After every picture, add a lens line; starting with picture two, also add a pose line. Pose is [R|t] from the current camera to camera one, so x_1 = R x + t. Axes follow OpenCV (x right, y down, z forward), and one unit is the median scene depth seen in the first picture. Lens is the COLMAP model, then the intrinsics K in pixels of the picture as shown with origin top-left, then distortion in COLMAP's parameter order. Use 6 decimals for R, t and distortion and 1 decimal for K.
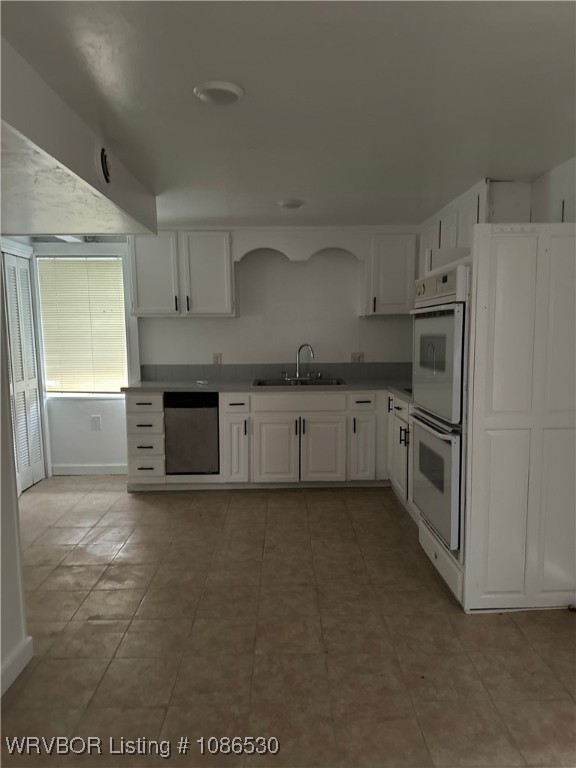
lens RADIAL K [[539.5, 0, 289.0], [0, 539.5, 385.7], [0, 0, 1]] dist [0.041483, -0.004813]
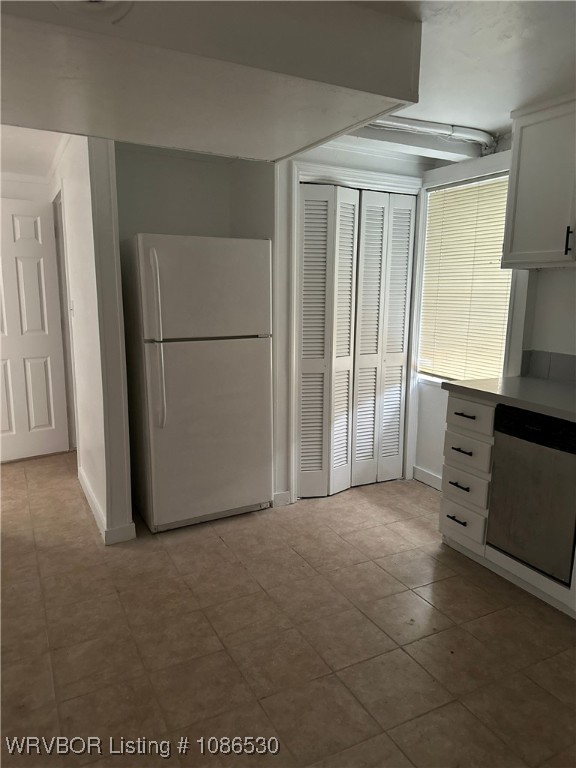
lens RADIAL K [[539.5, 0, 287.0], [0, 539.5, 385.1], [0, 0, 1]] dist [0.041483, -0.004813]
pose [[0.439309, 0.169437, -0.882212, 0.159479], [-0.113575, 0.984647, 0.132554, -0.053600], [0.891128, 0.041965, 0.451808, 0.523544]]
